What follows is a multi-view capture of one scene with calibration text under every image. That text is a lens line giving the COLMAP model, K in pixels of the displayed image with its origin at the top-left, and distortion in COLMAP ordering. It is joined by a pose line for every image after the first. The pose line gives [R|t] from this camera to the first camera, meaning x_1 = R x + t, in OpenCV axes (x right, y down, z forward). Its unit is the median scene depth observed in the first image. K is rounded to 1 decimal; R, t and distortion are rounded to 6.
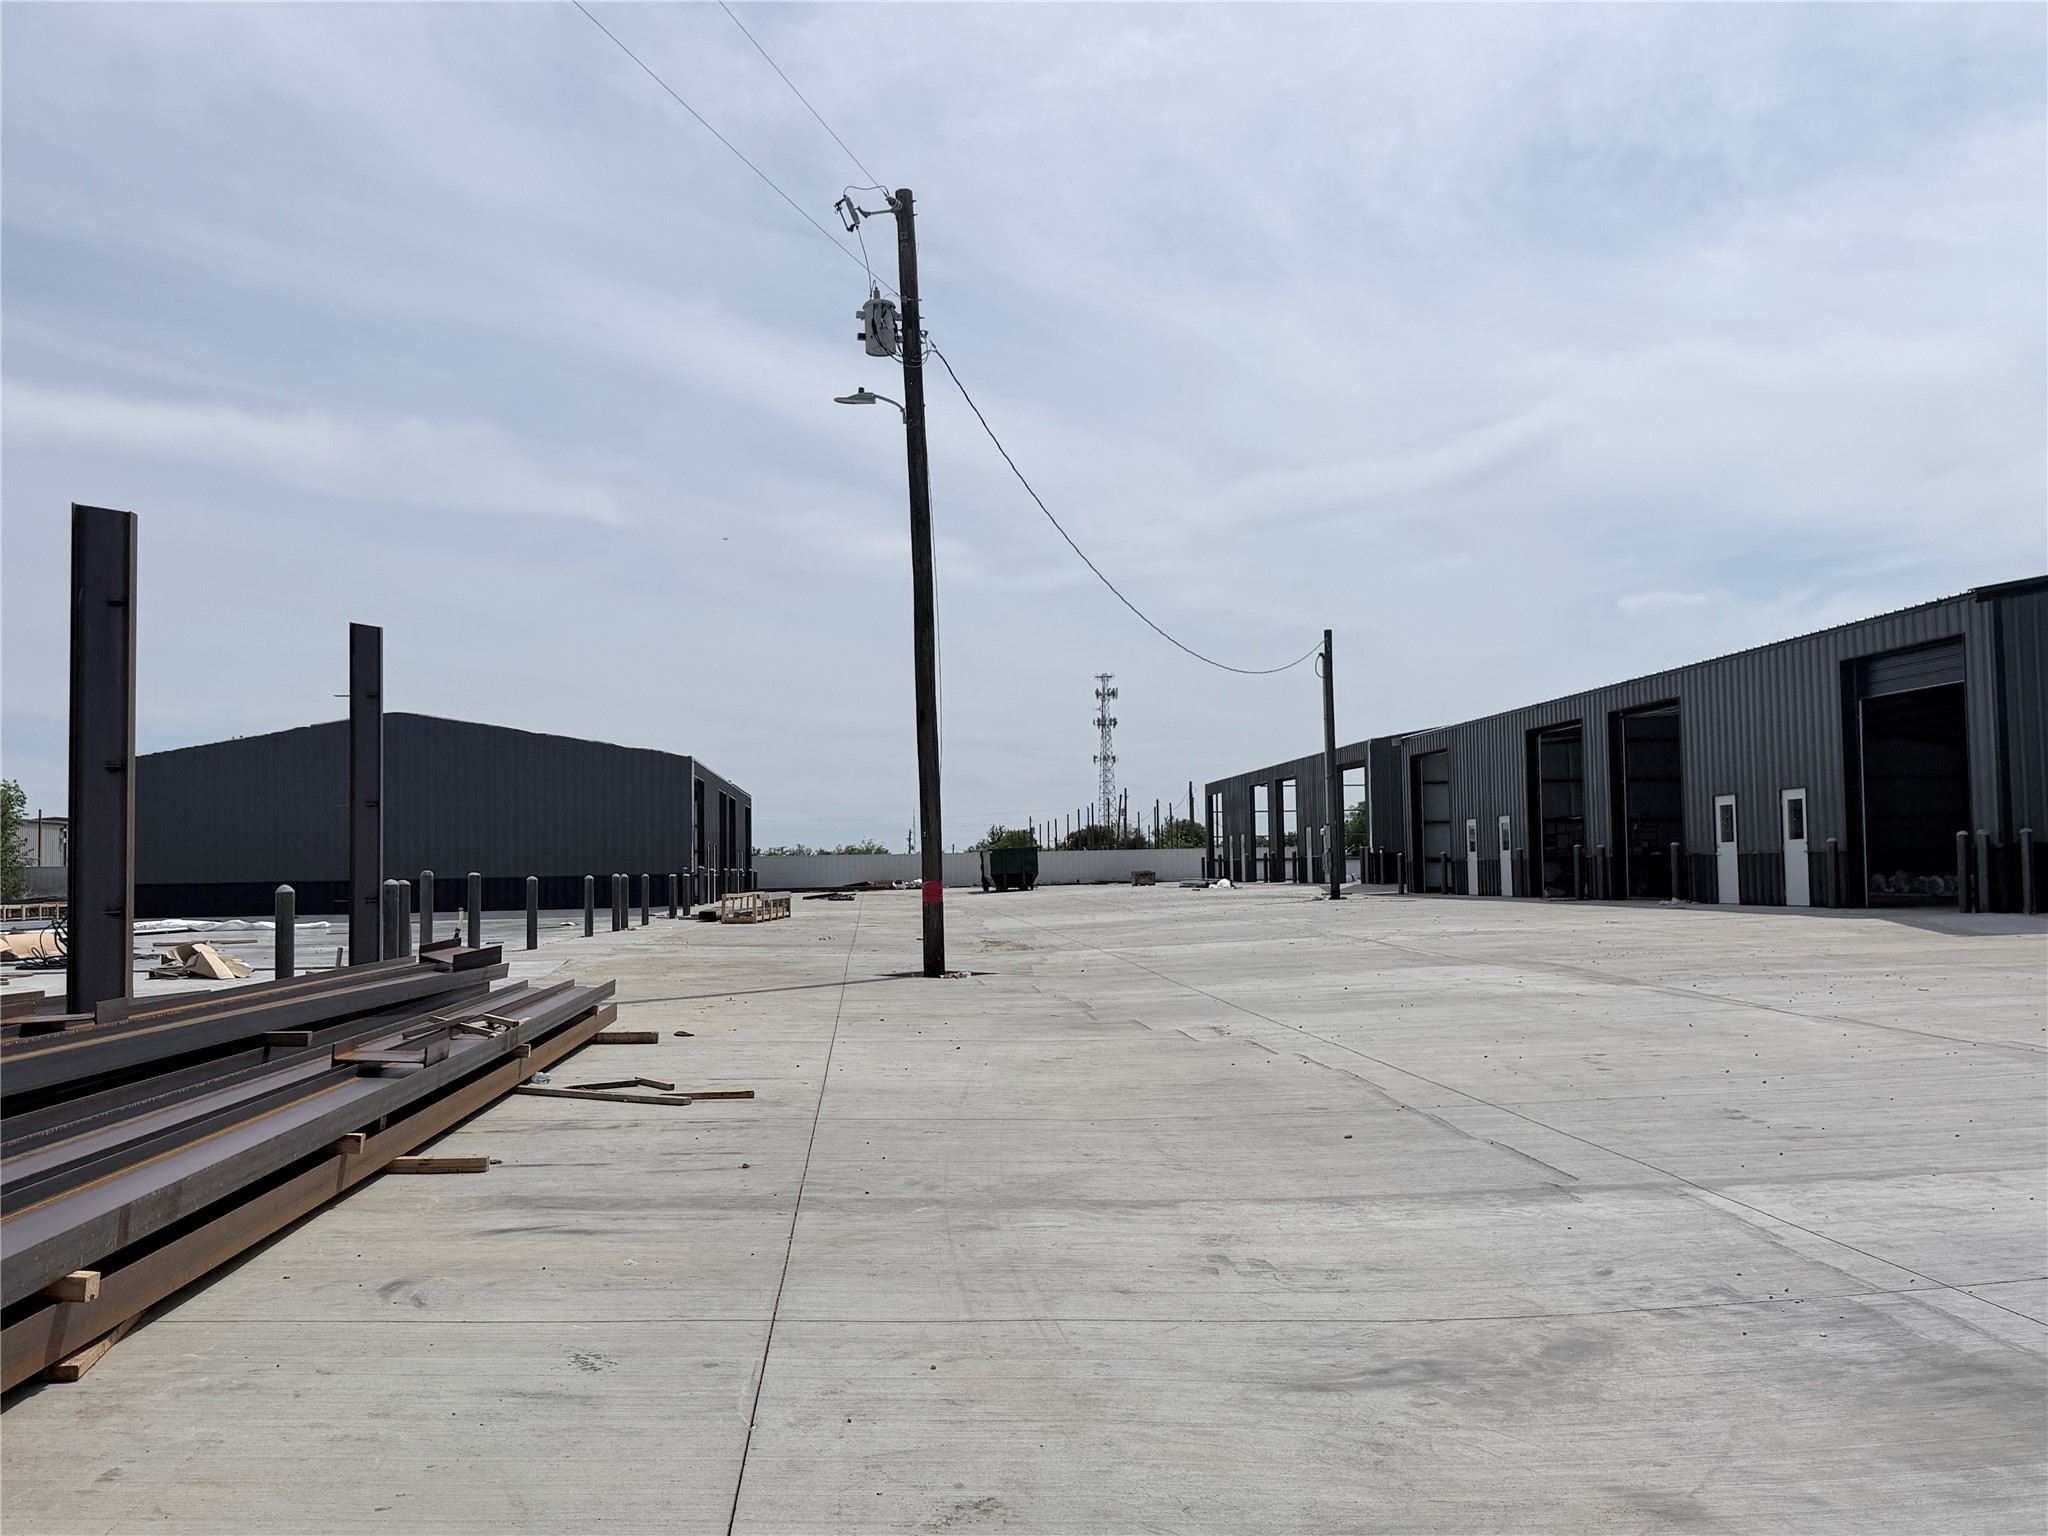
lens RADIAL K [[1867.4, 0, 1024.0], [0, 1867.4, 768.0], [0, 0, 1]] dist [0.140780, -0.009717]
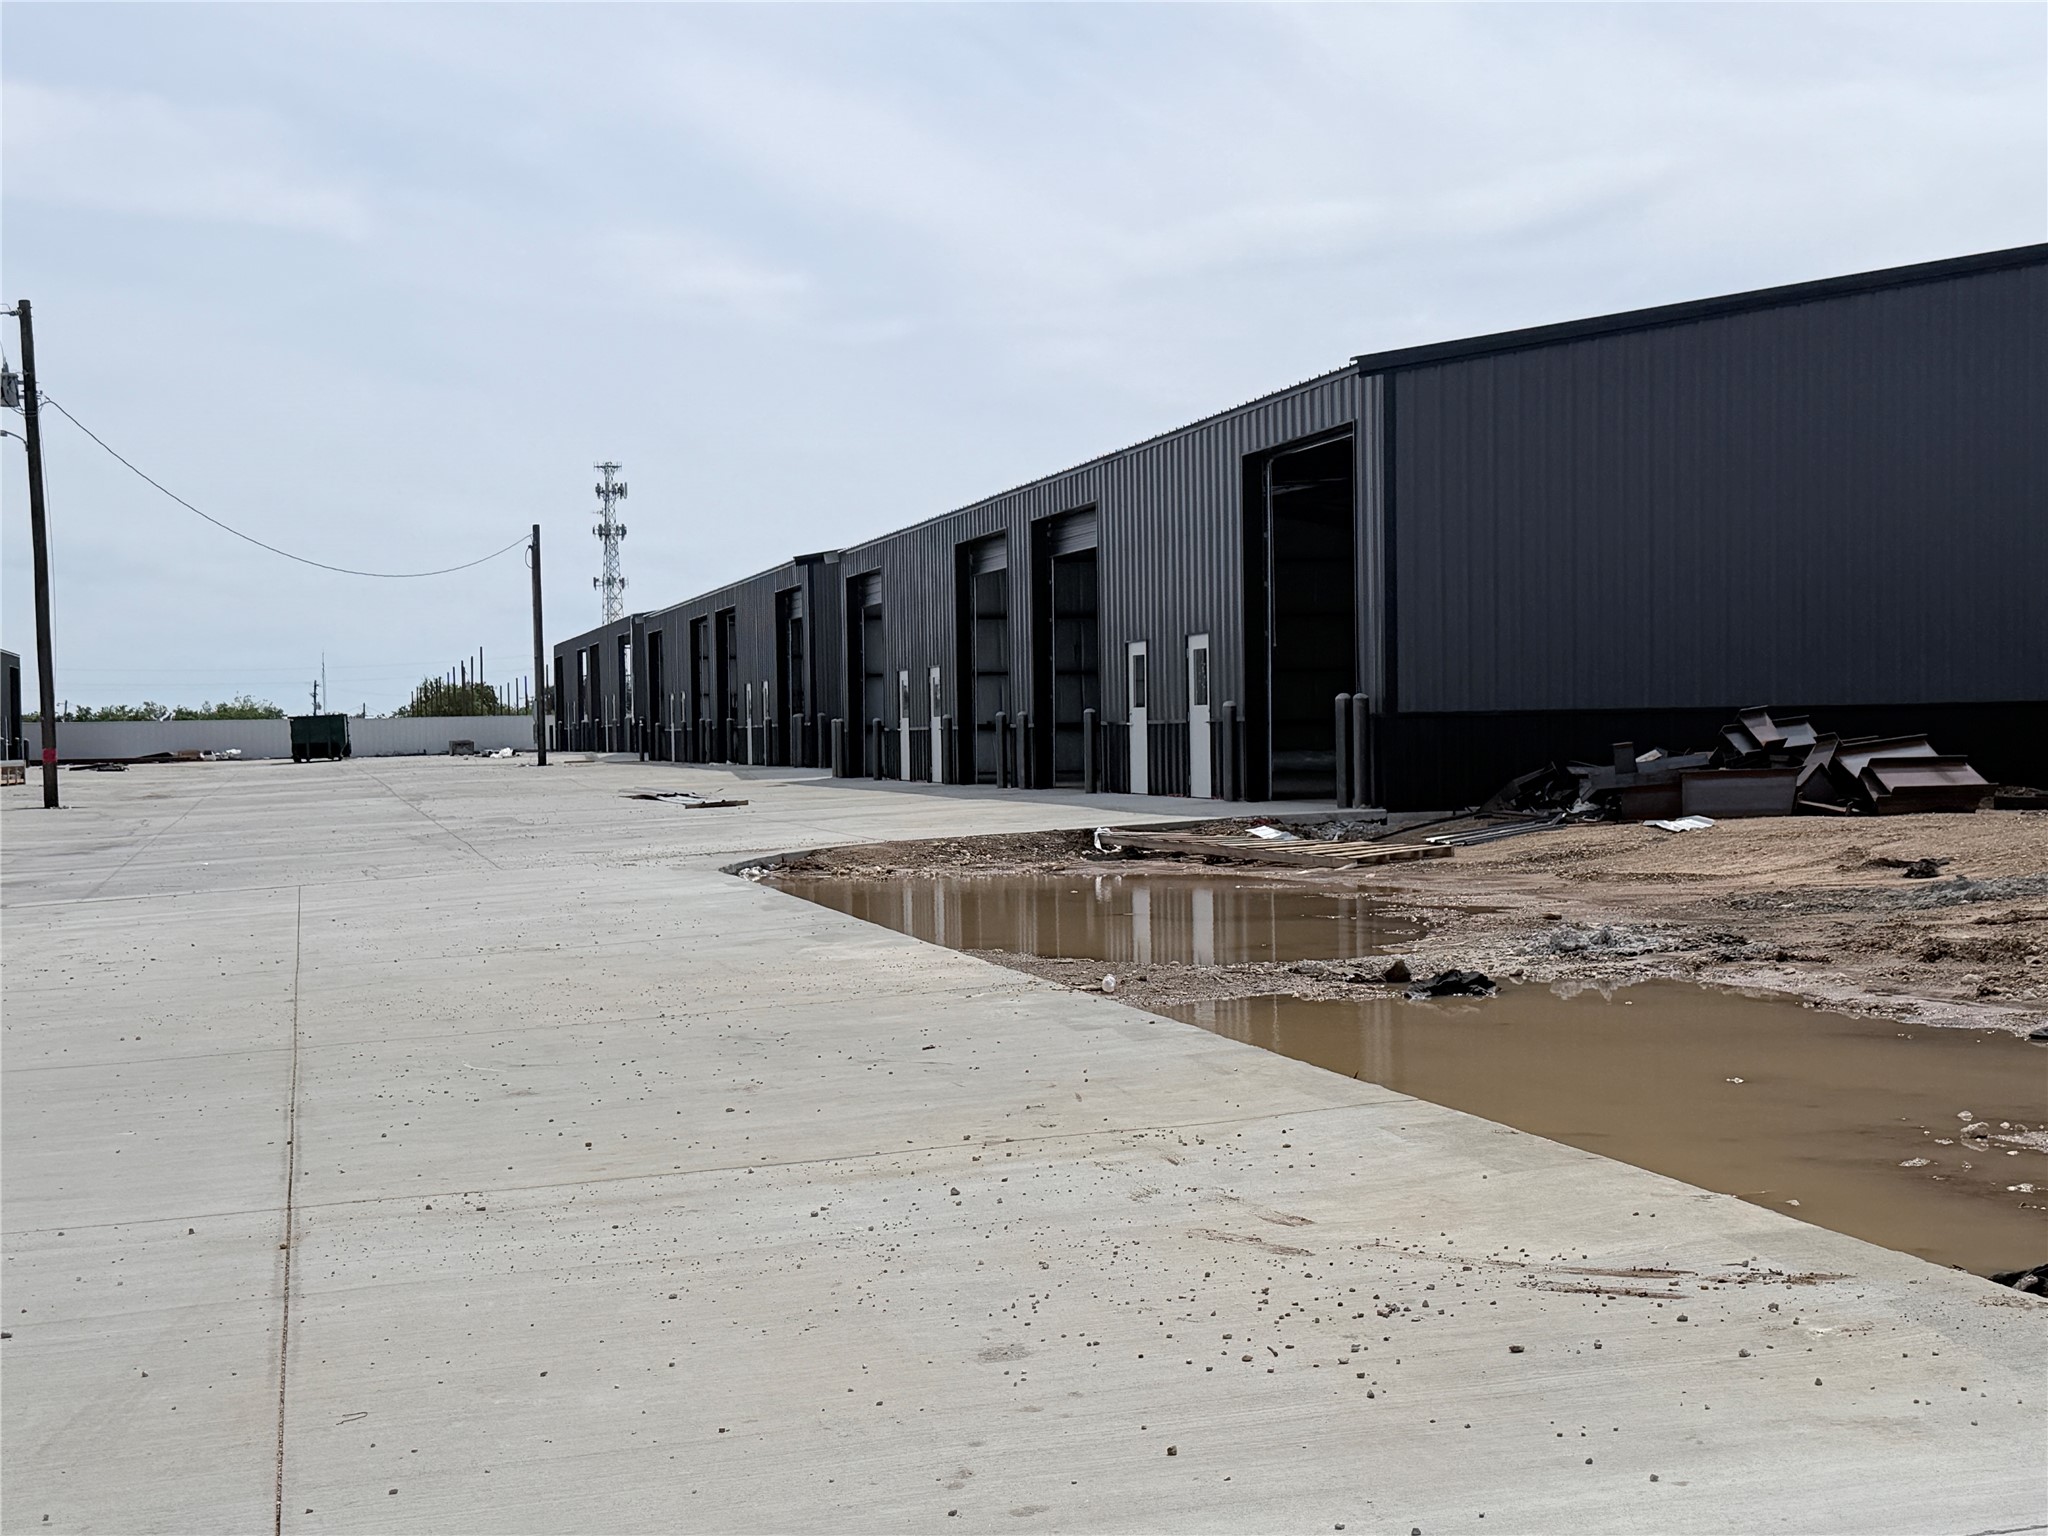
lens RADIAL K [[2710.1, 0, 1024.0], [0, 2710.1, 768.0], [0, 0, 1]] dist [0.181463, -0.302873]
pose [[0.984018, -0.001931, 0.178056, 0.189093], [-0.009782, 0.997845, 0.064881, -0.044645], [-0.177798, -0.065586, 0.981879, -0.778435]]
